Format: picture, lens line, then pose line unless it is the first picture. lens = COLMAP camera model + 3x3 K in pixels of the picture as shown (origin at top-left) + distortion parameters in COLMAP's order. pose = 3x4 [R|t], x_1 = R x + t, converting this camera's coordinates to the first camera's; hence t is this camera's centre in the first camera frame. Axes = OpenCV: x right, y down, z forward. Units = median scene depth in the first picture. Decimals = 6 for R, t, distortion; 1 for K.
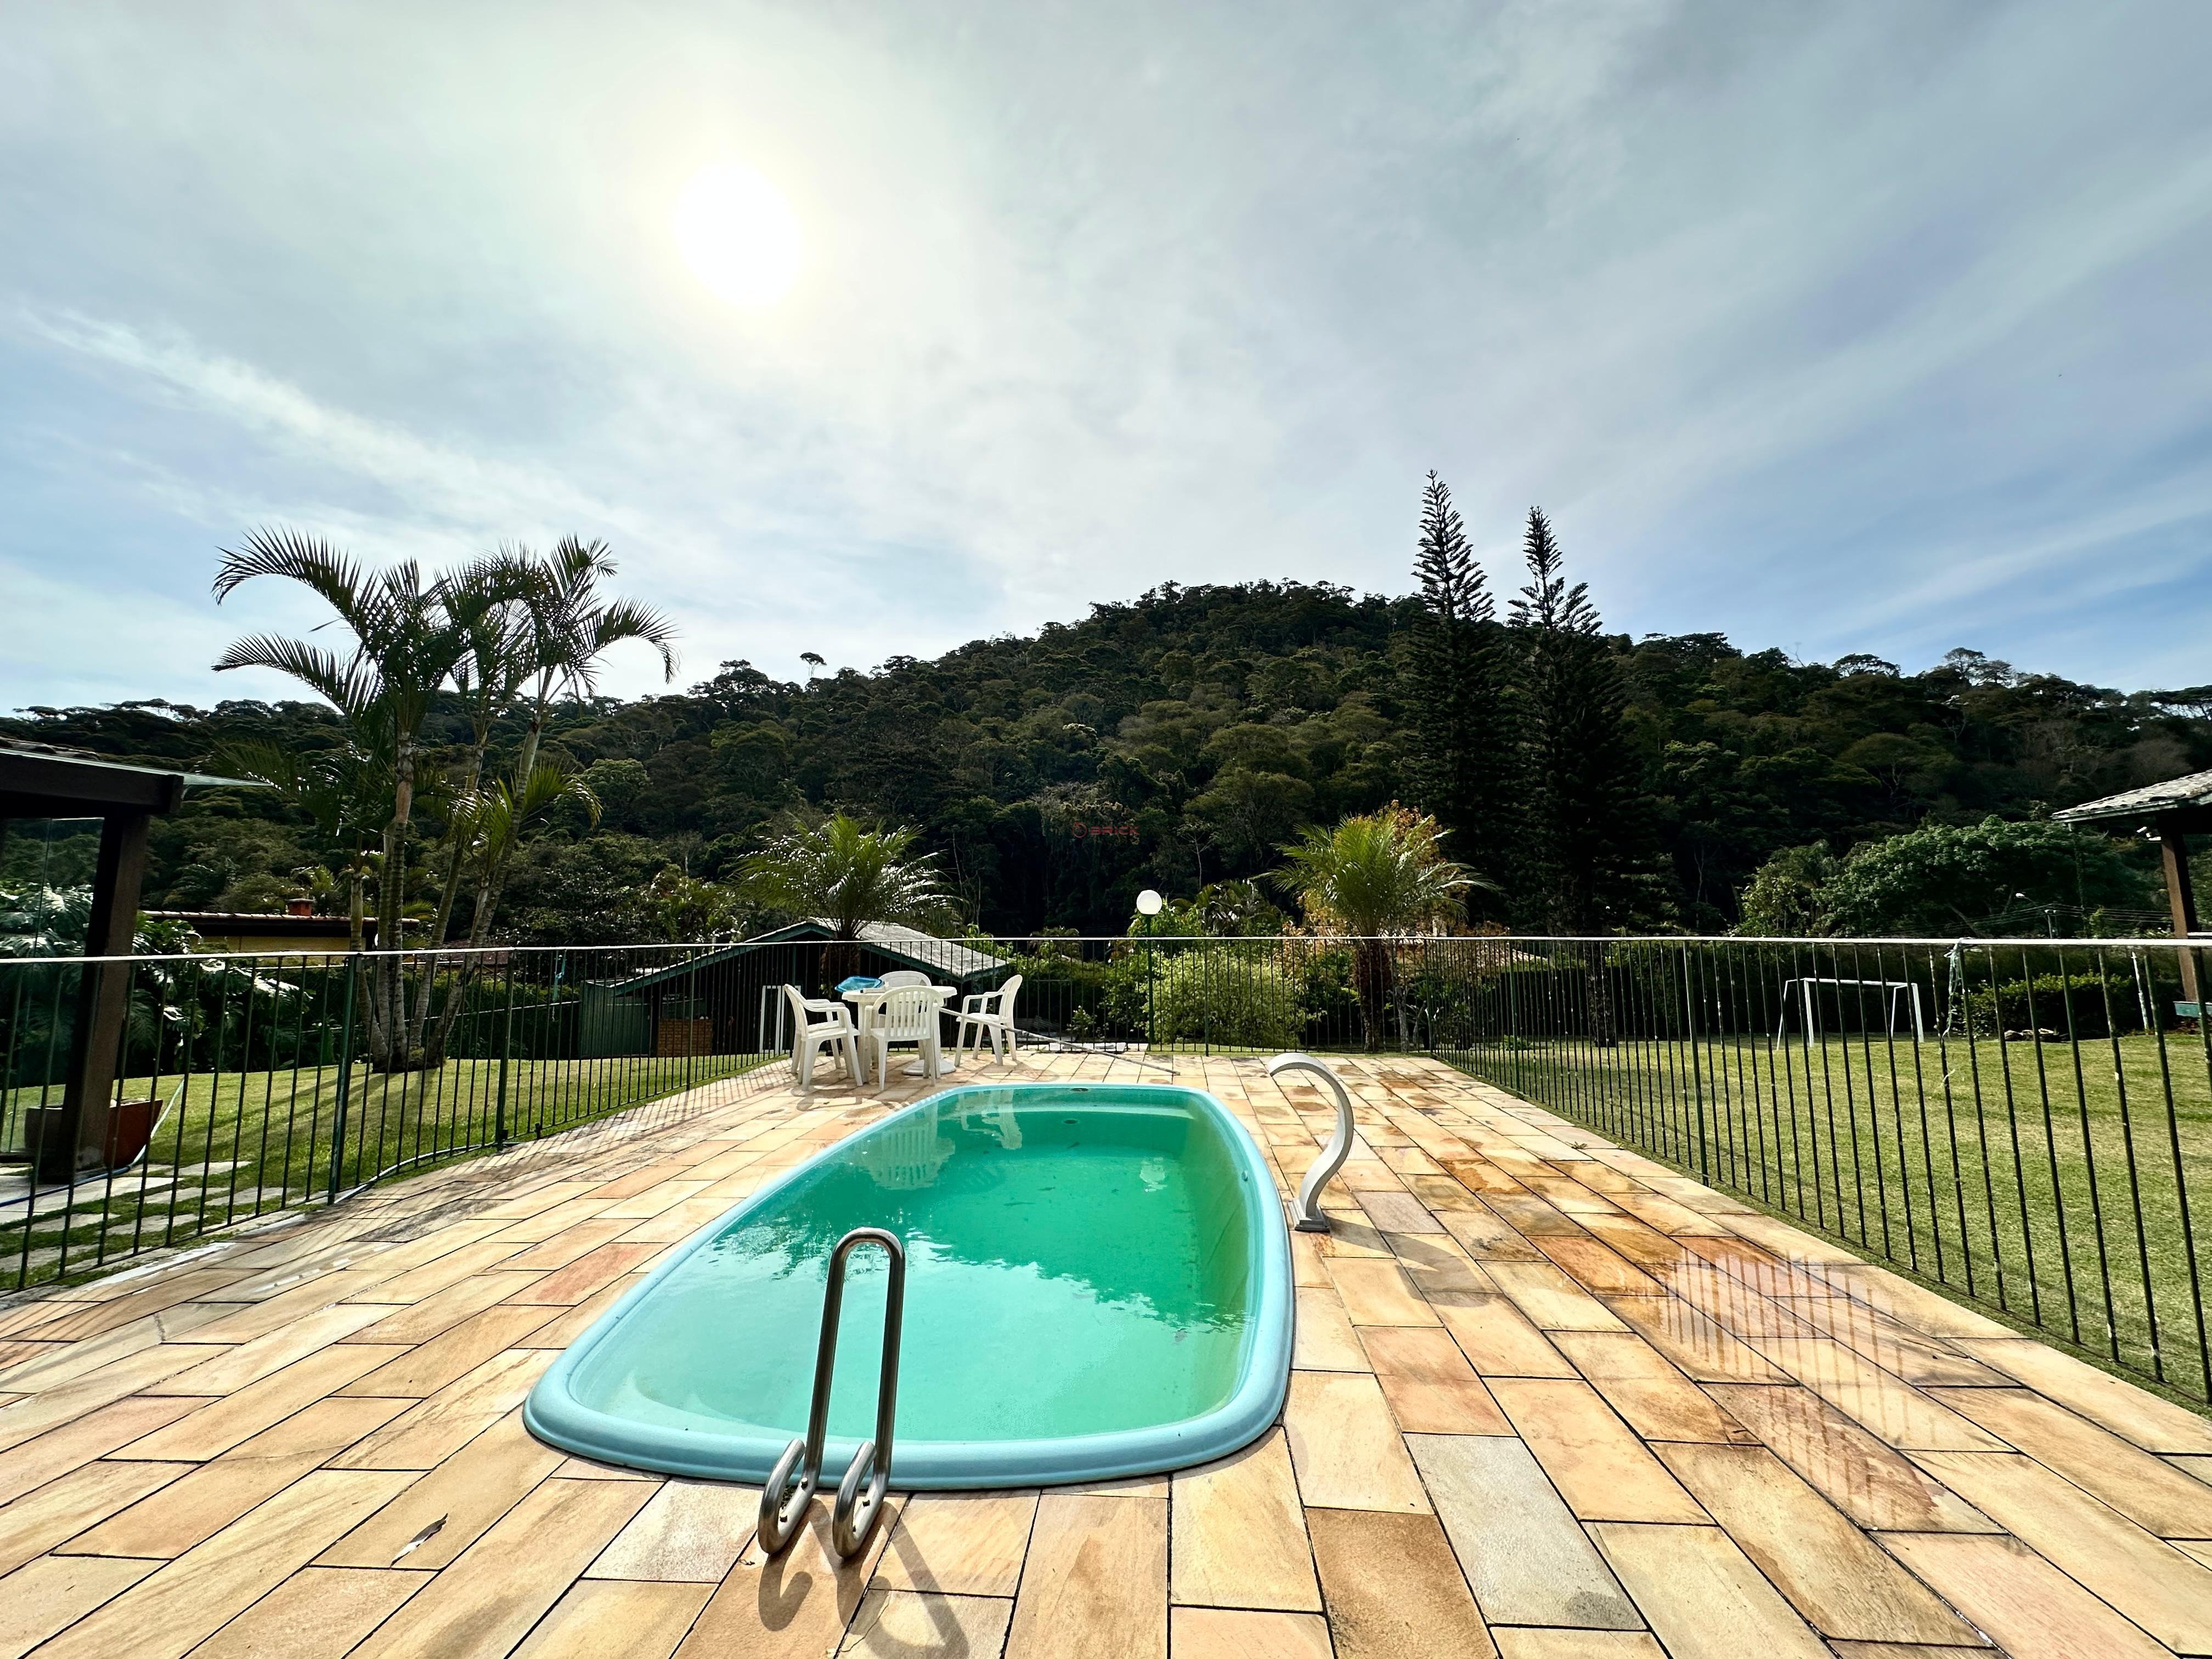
lens RADIAL K [[881.4, 0, 1107.7], [0, 881.4, 832.6], [0, 0, 1]] dist [-0.002633, 0.000769]
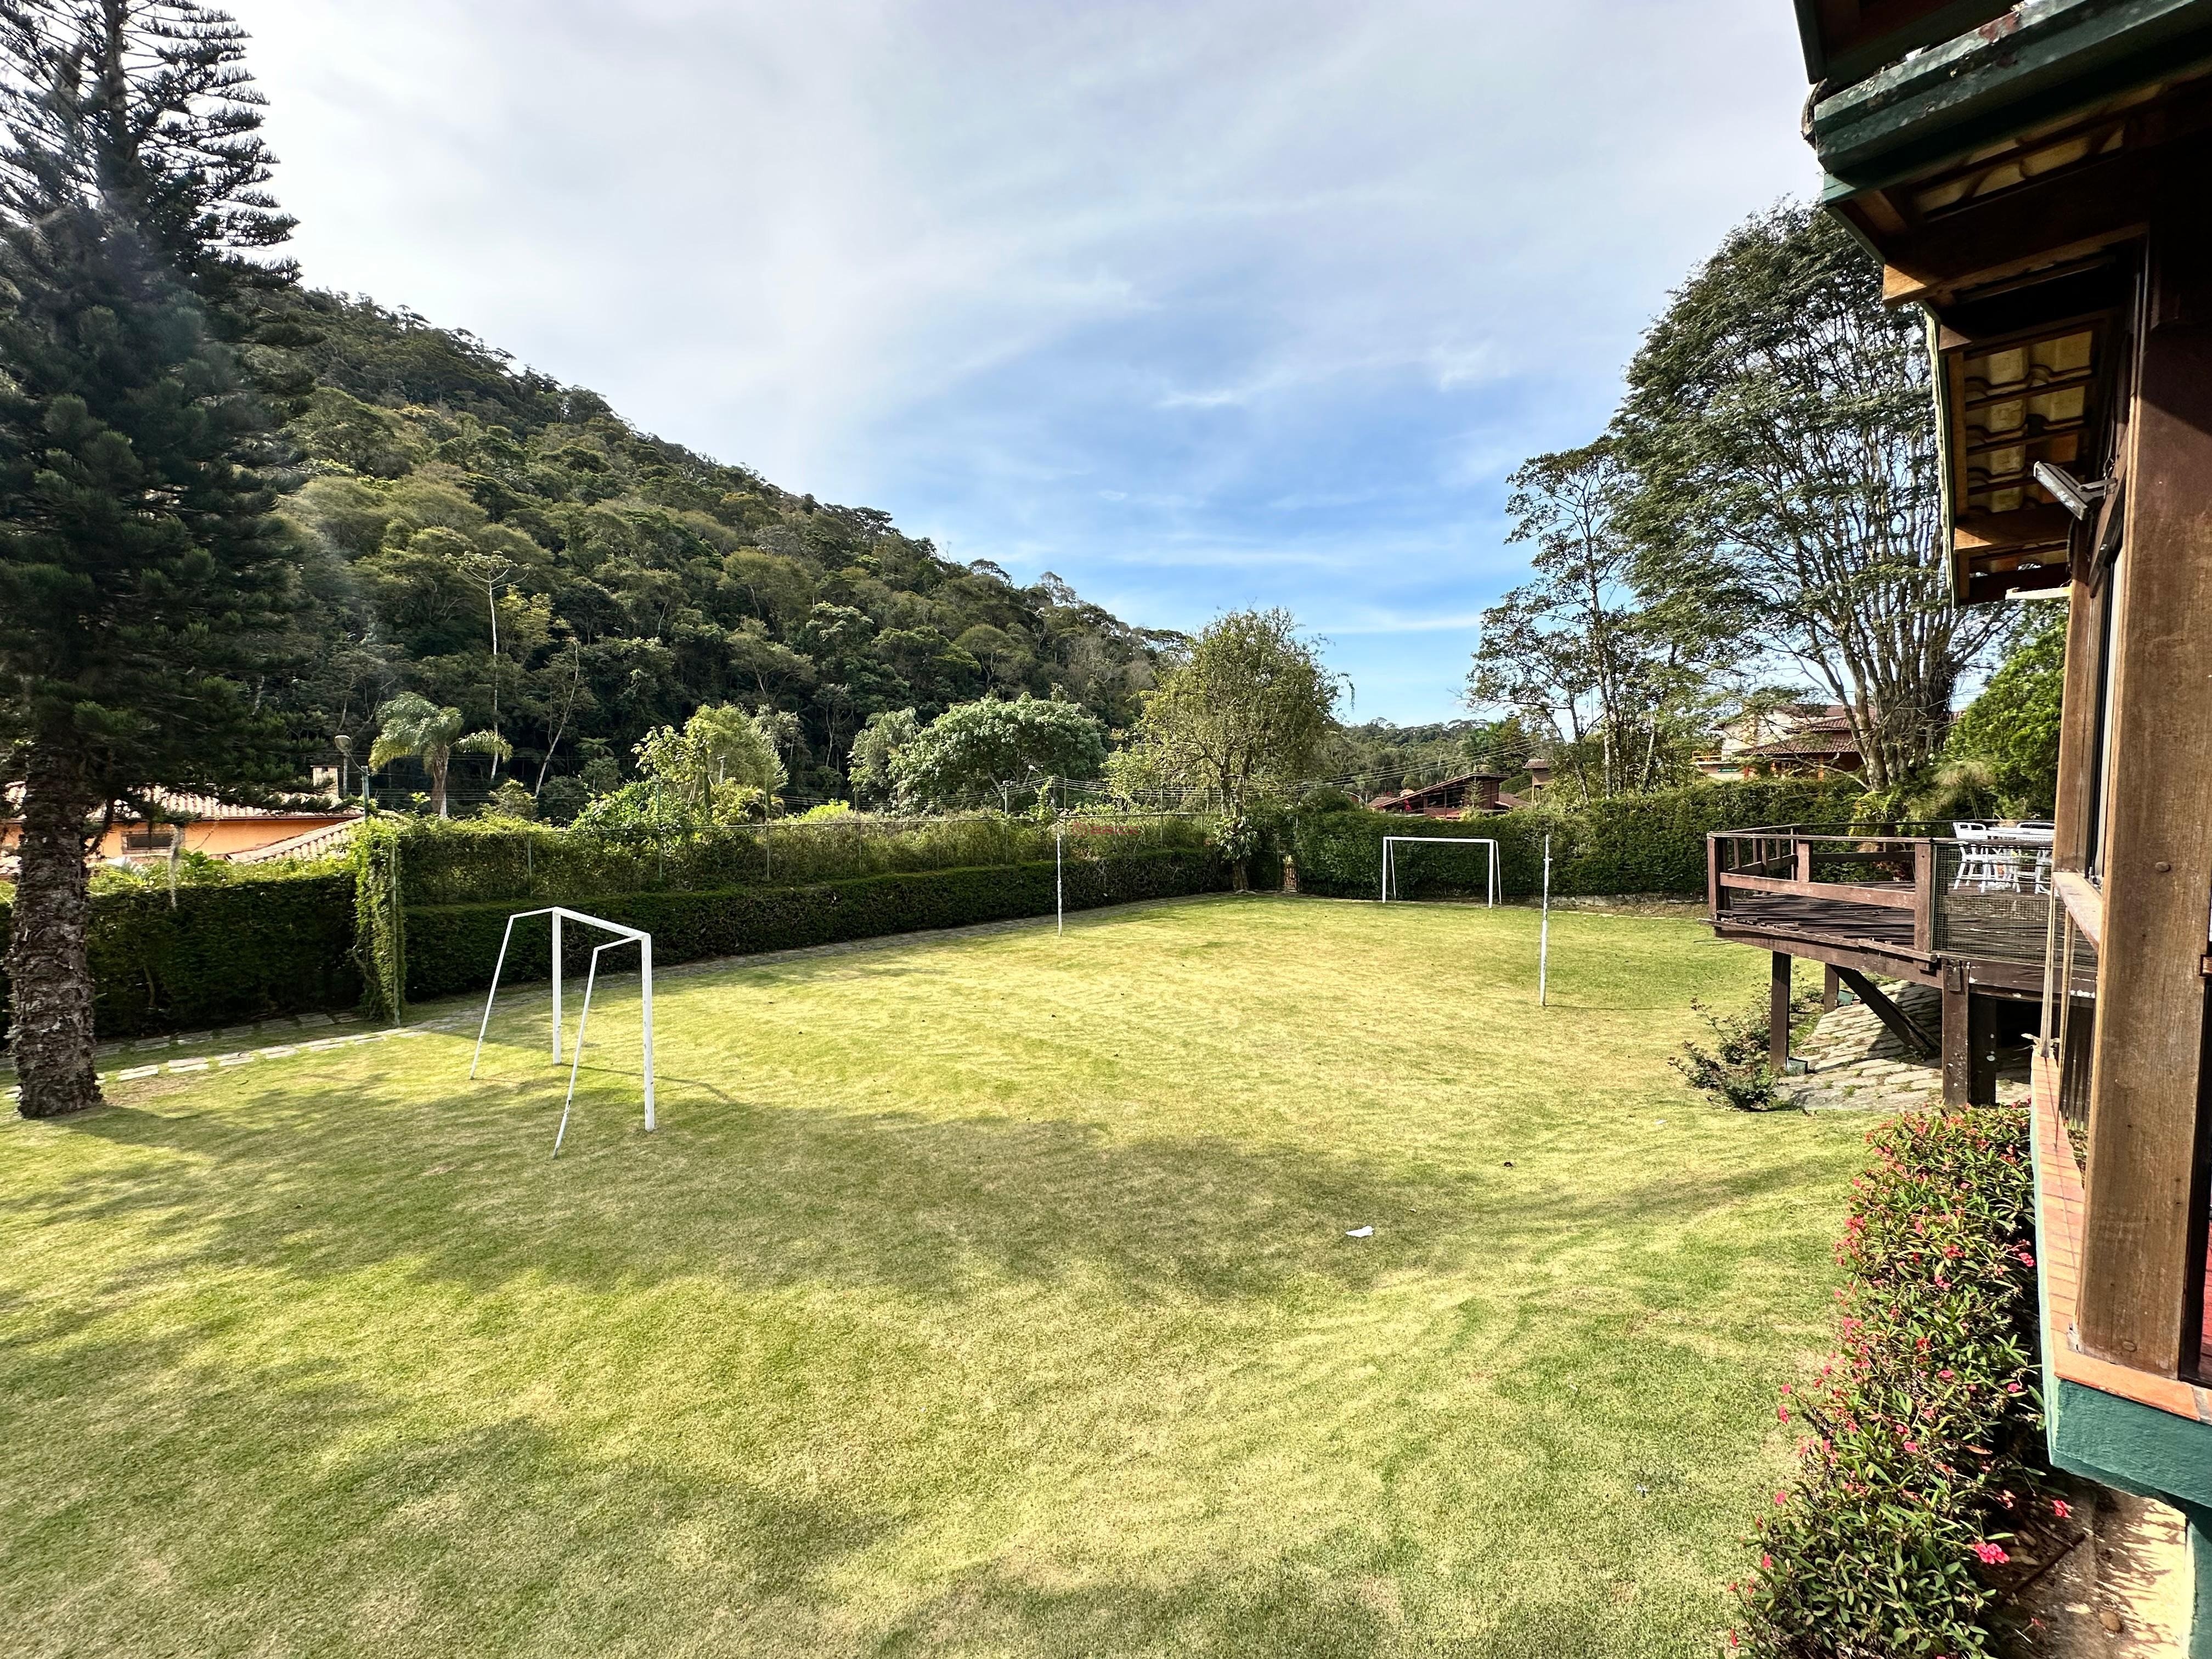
lens RADIAL K [[881.4, 0, 1106.2], [0, 881.4, 831.3], [0, 0, 1]] dist [-0.002633, 0.000769]
pose [[0.668245, -0.020122, 0.743669, 0.097529], [-0.096177, 0.988909, 0.113180, 0.005967], [-0.737698, -0.147156, 0.658898, 0.071183]]
